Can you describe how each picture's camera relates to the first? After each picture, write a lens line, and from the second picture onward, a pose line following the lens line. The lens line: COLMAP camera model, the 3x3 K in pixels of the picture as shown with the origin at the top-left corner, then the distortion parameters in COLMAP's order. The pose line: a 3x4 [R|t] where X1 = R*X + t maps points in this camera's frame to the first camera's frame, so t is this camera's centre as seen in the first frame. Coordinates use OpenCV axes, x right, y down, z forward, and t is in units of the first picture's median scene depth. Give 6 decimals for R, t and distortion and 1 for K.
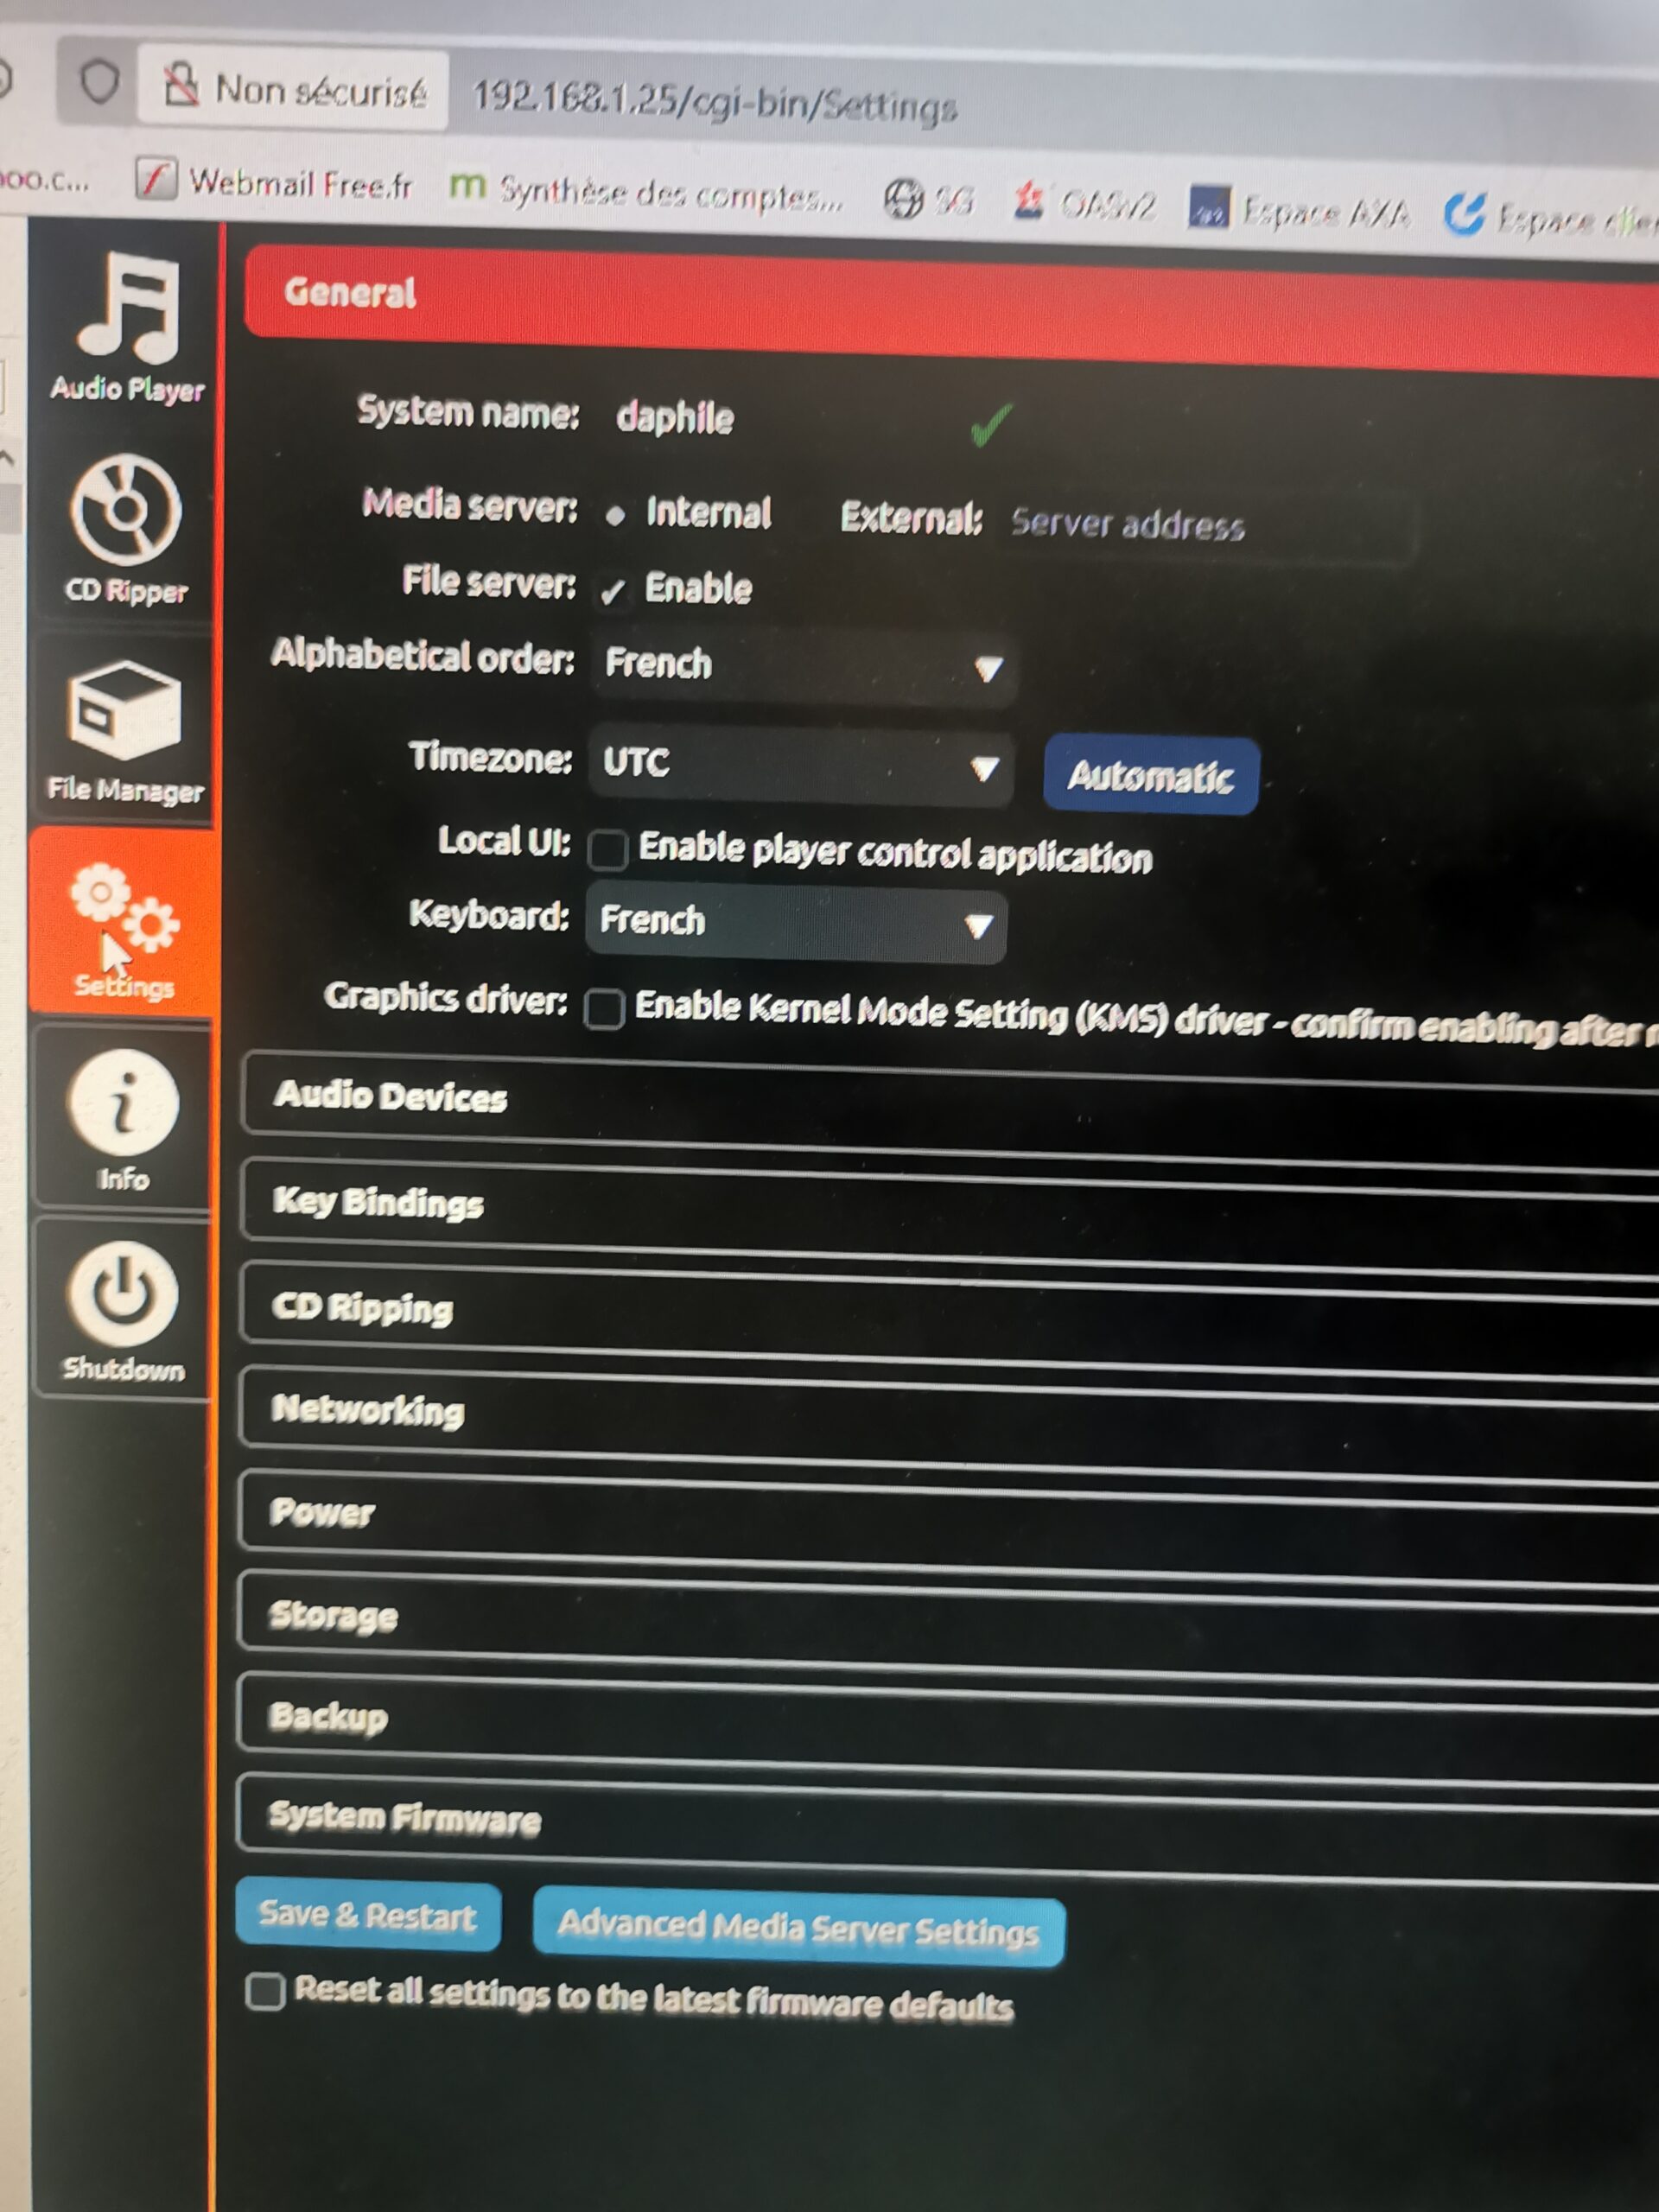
lens RADIAL K [[1531.1, 0, 896.8], [0, 1531.1, 982.0], [0, 0, 1]] dist [0.006056, -0.045887]
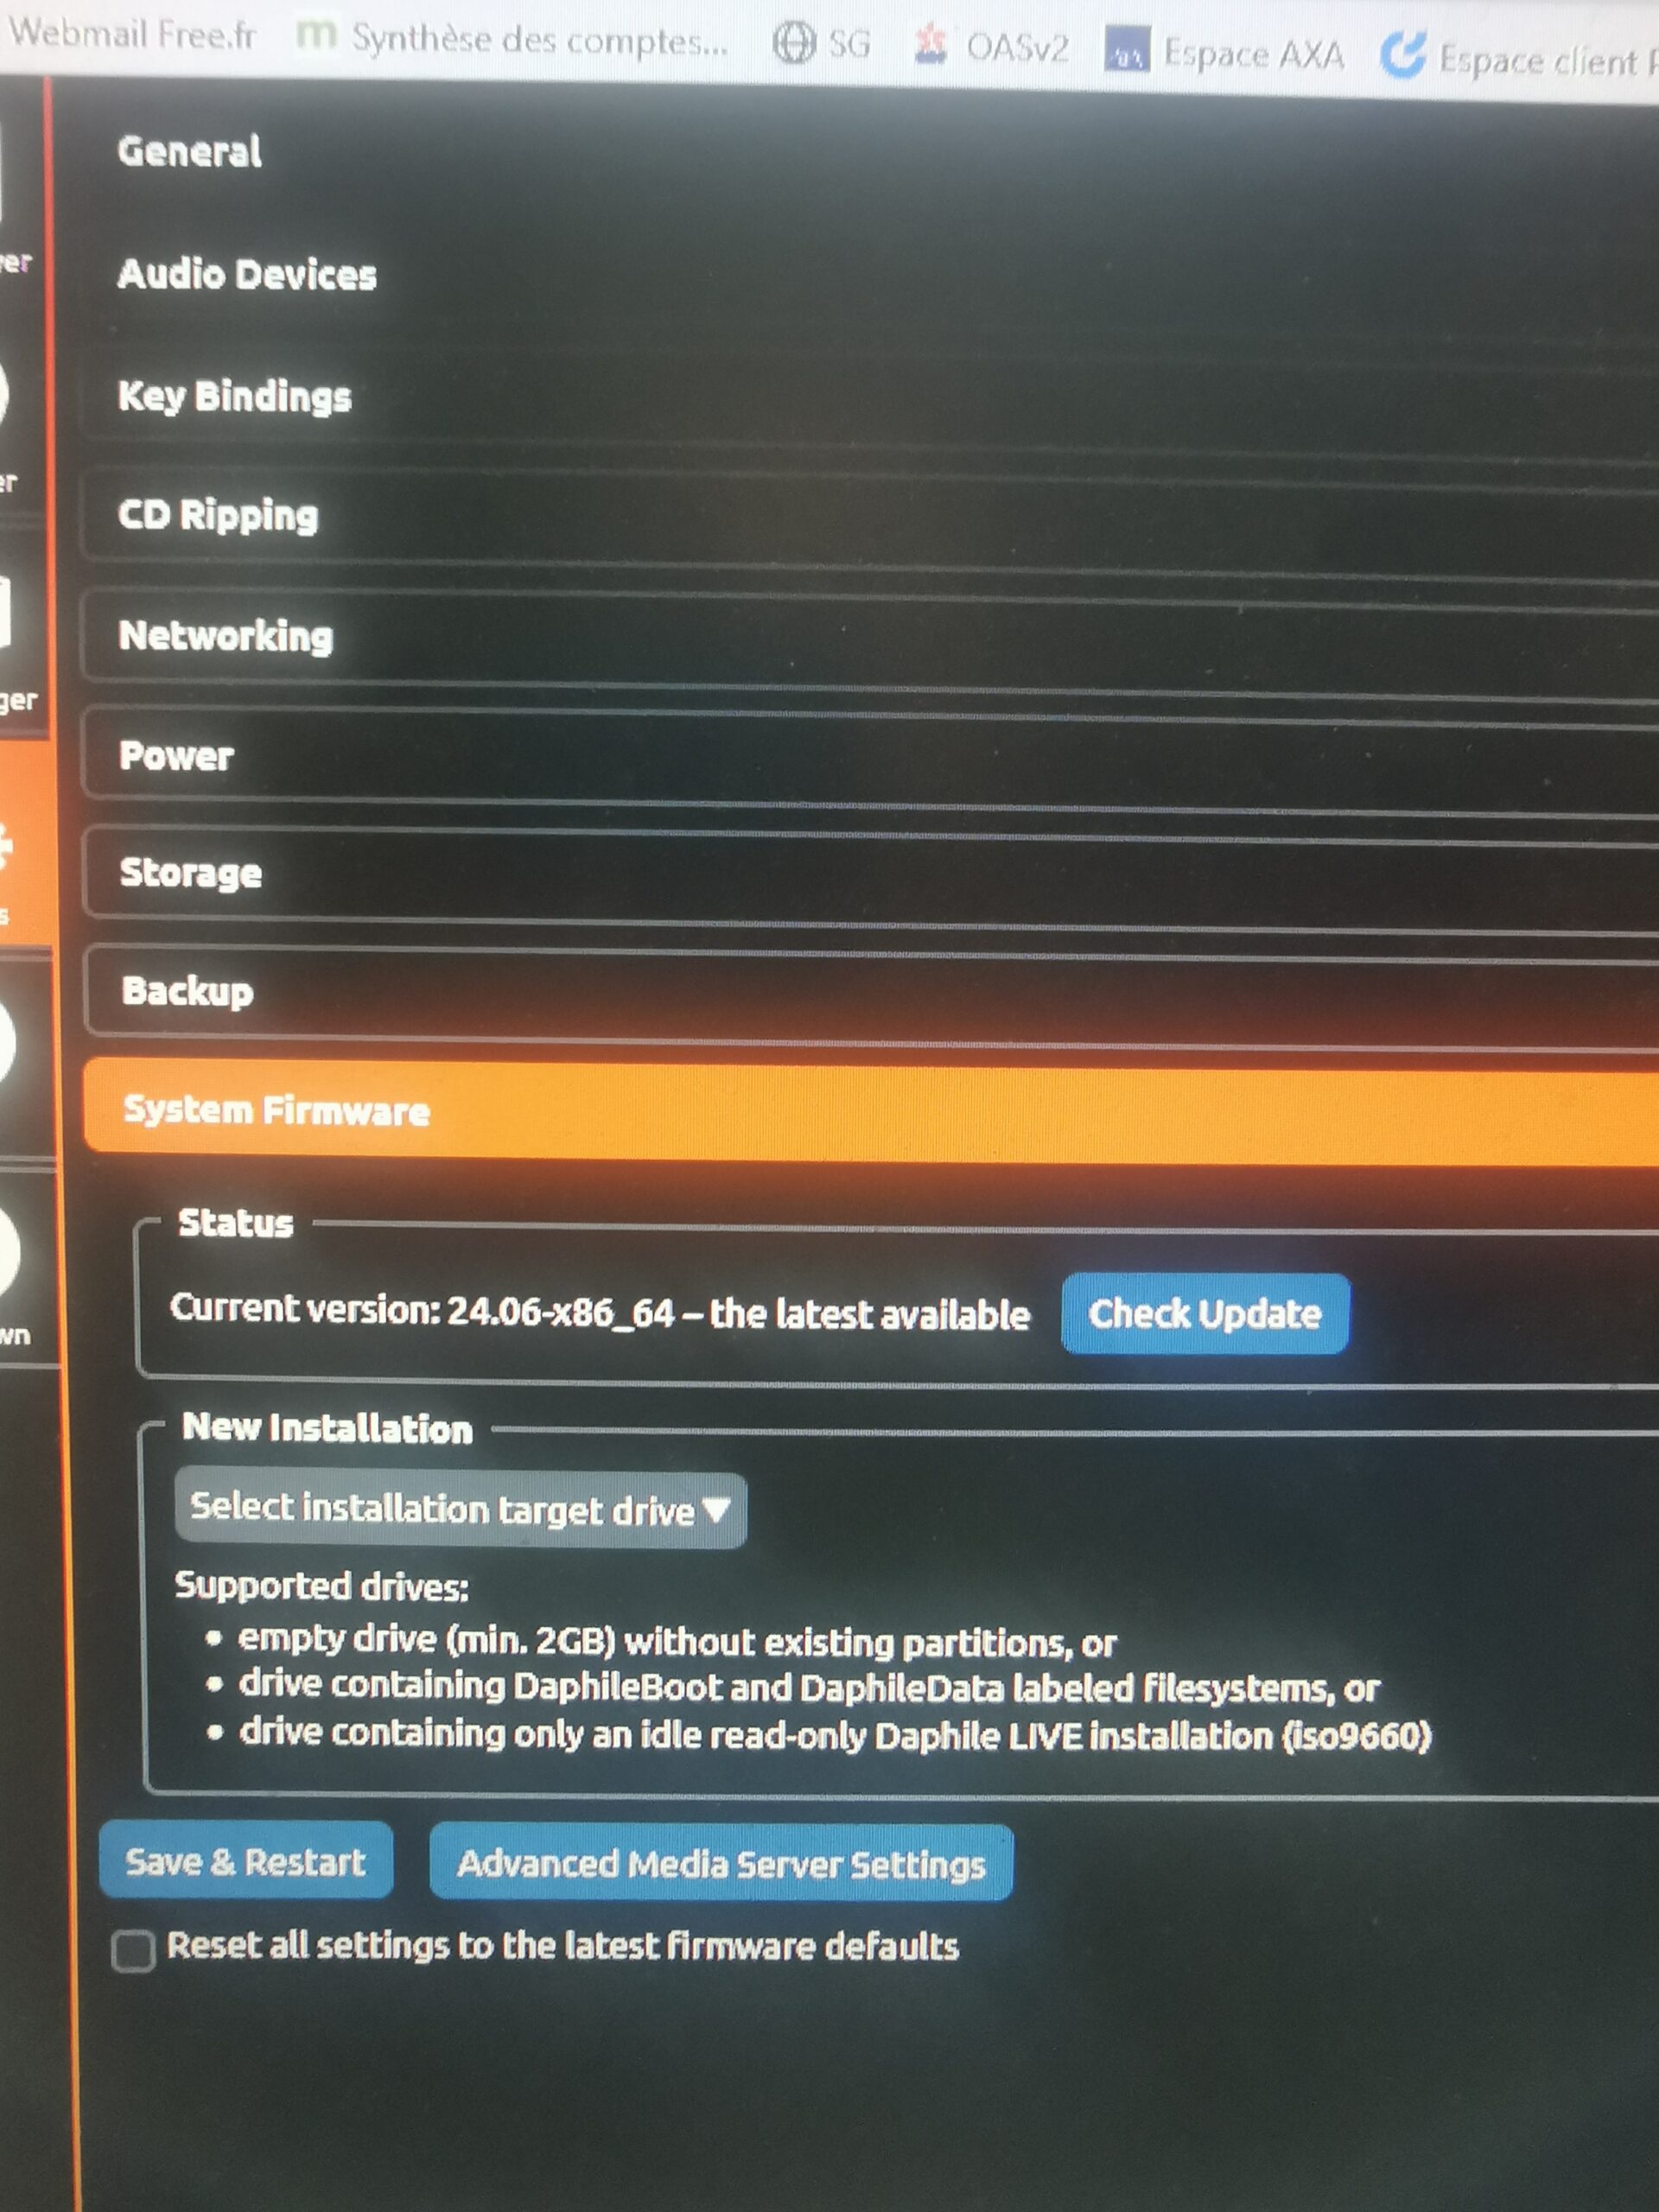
lens RADIAL K [[1677.6, 0, 829.5], [0, 1677.6, 1106.0], [0, 0, 1]] dist [-0.041912, 0.007600]
pose [[0.999633, -0.022386, 0.015269, -0.005211], [0.022267, 0.999721, 0.007940, 0.163240], [-0.015442, -0.007597, 0.999852, 0.009431]]
